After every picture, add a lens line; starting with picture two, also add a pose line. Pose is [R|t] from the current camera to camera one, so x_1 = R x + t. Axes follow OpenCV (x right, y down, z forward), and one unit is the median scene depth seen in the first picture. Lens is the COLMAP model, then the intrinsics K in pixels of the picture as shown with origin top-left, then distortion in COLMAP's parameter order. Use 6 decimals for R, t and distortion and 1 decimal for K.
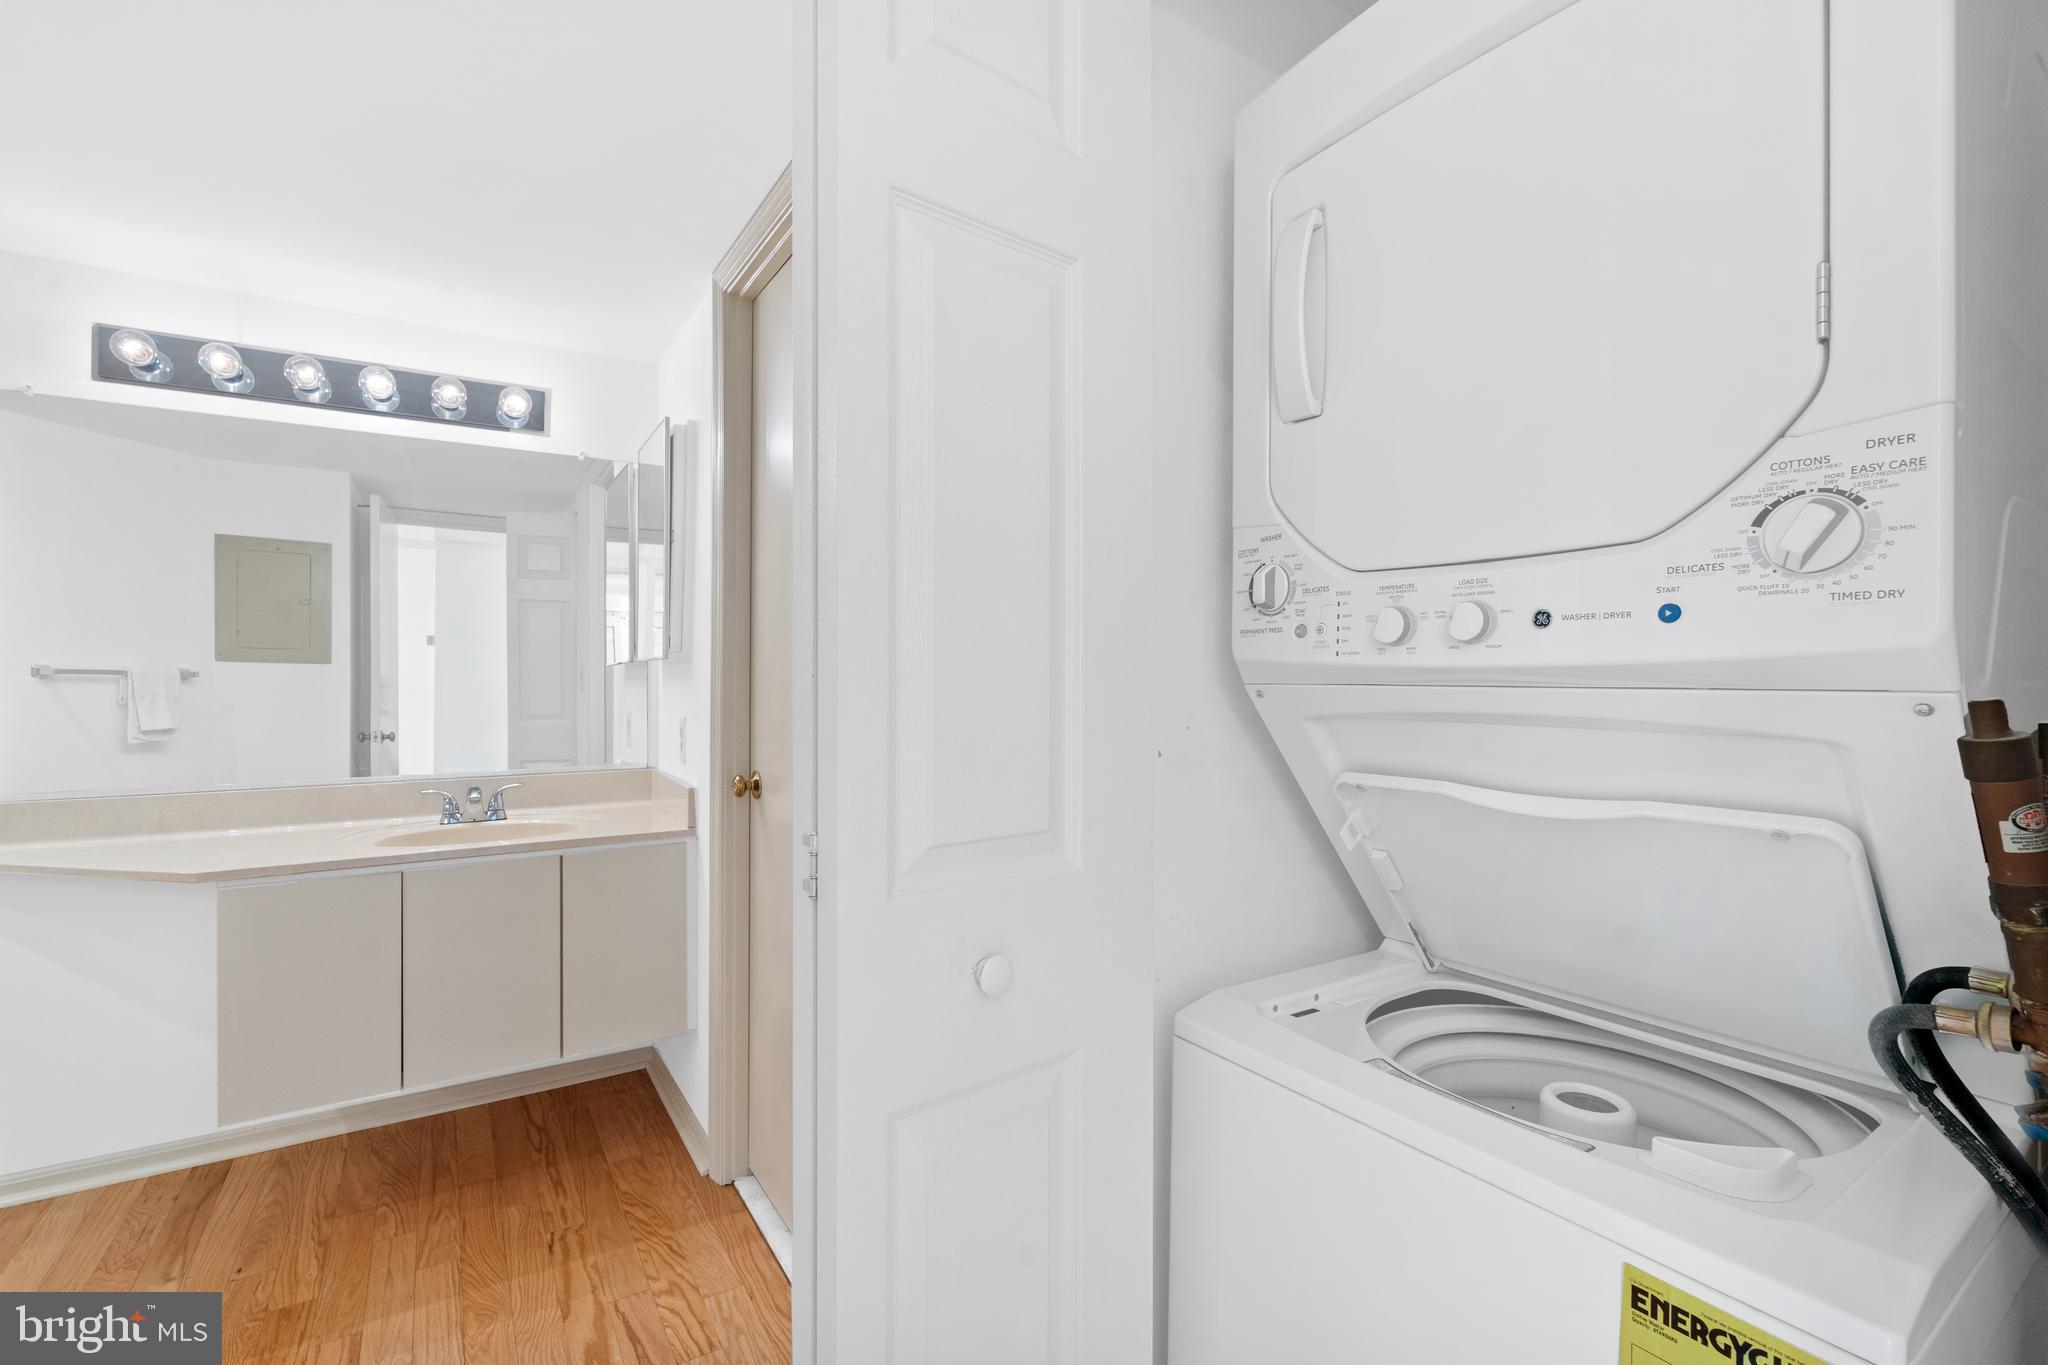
lens RADIAL K [[898.3, 0, 1021.4], [0, 898.3, 673.3], [0, 0, 1]] dist [-0.004965, -0.000504]
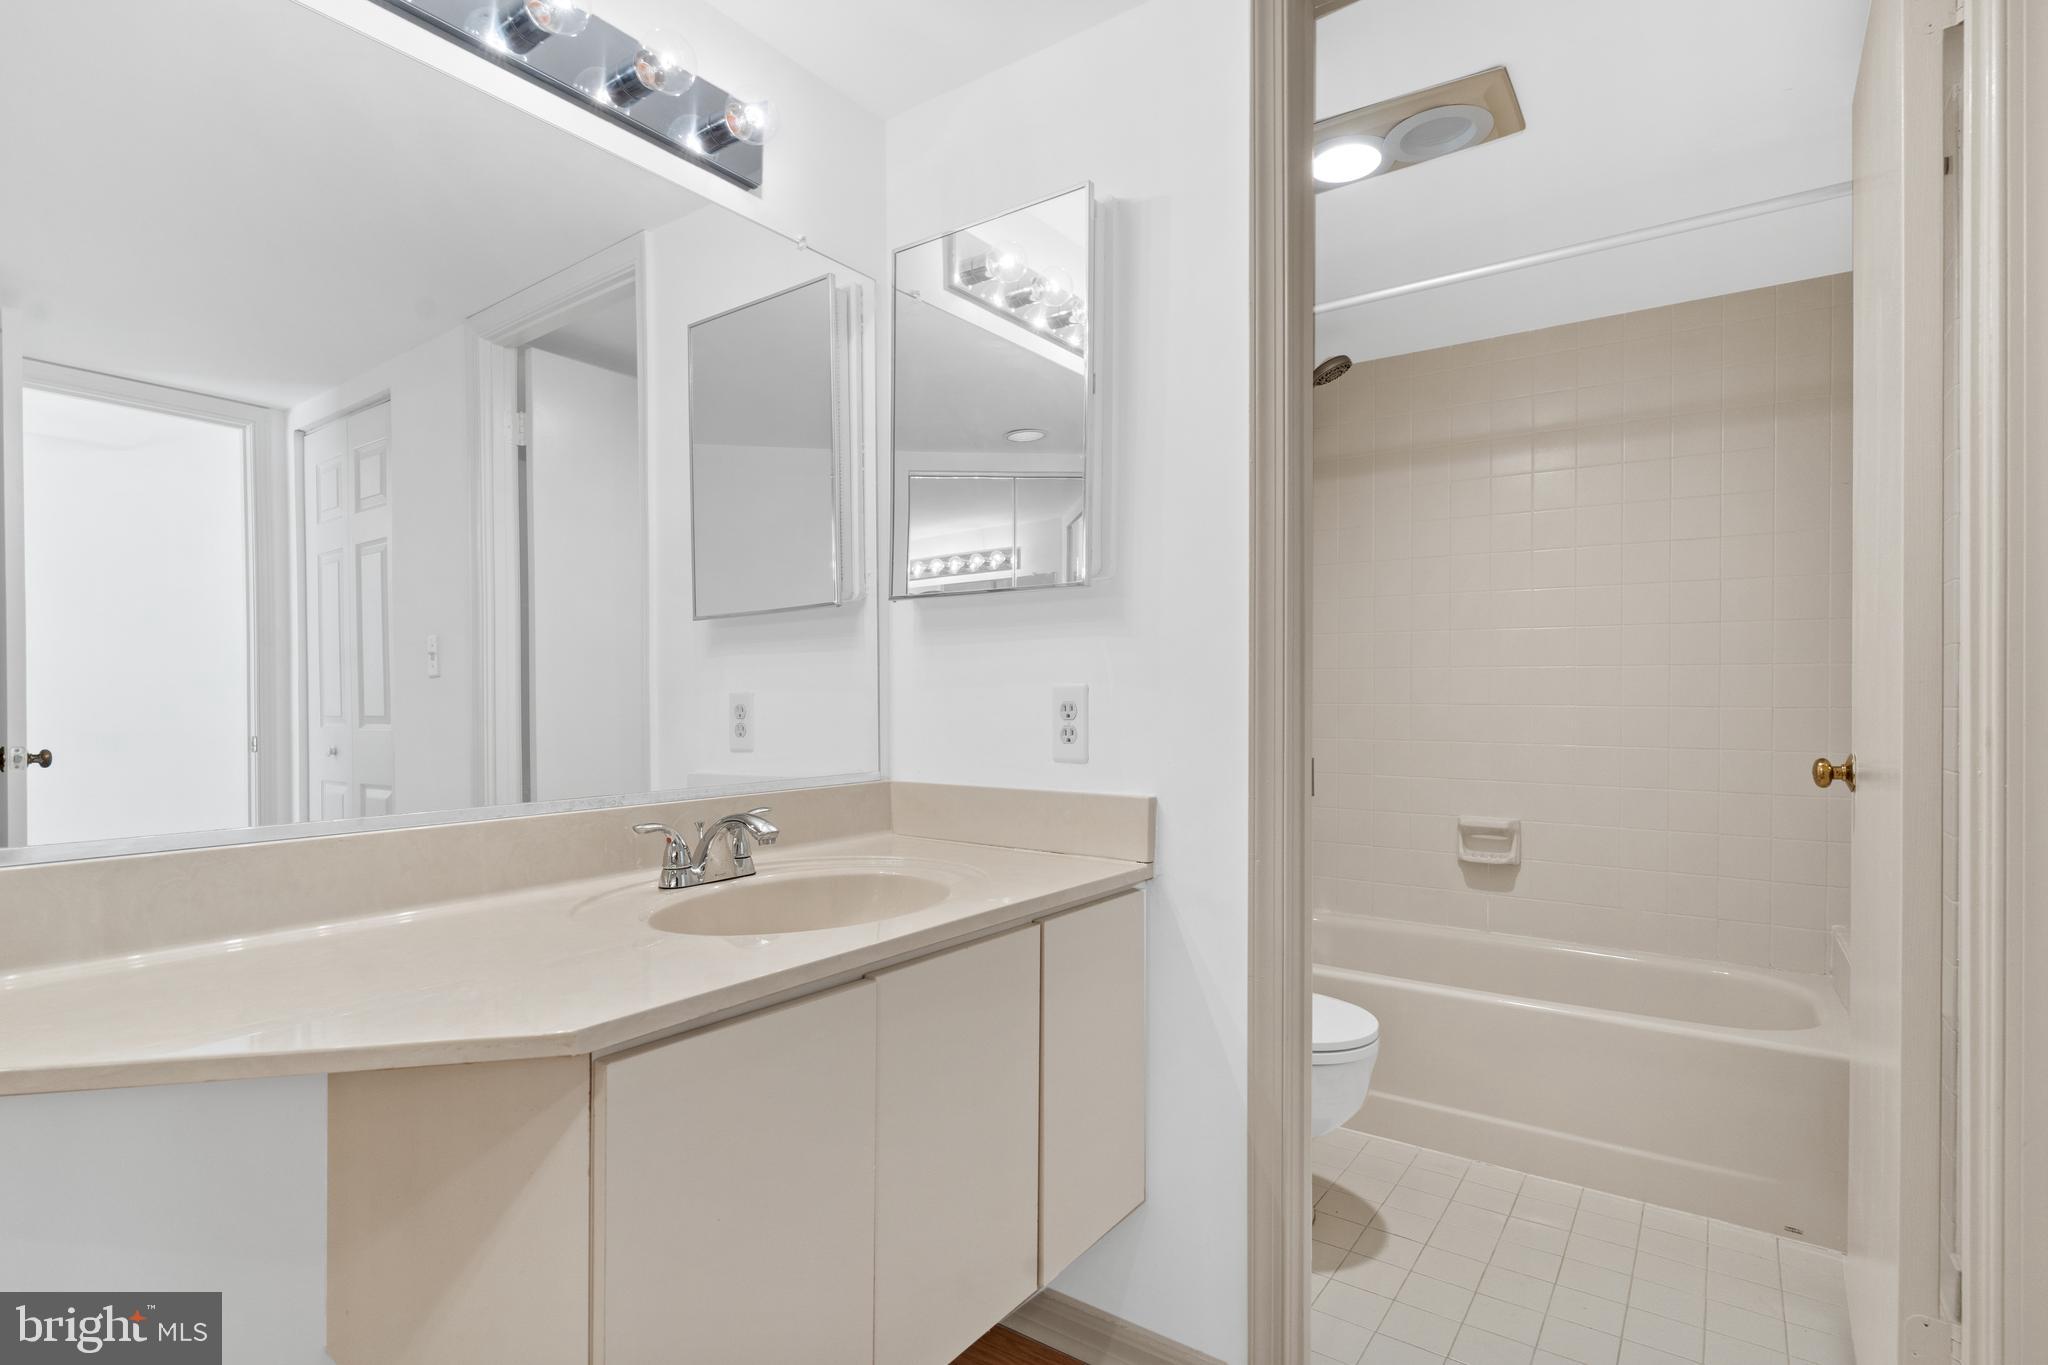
lens RADIAL K [[1007.3, 0, 1024.0], [0, 1007.3, 682.5], [0, 0, 1]] dist [-0.000821, -0.000086]
pose [[0.932779, 0.004755, 0.360419, -0.685821], [-0.001118, 0.999946, -0.010297, 0.056588], [-0.360448, 0.009201, 0.932734, 0.396503]]
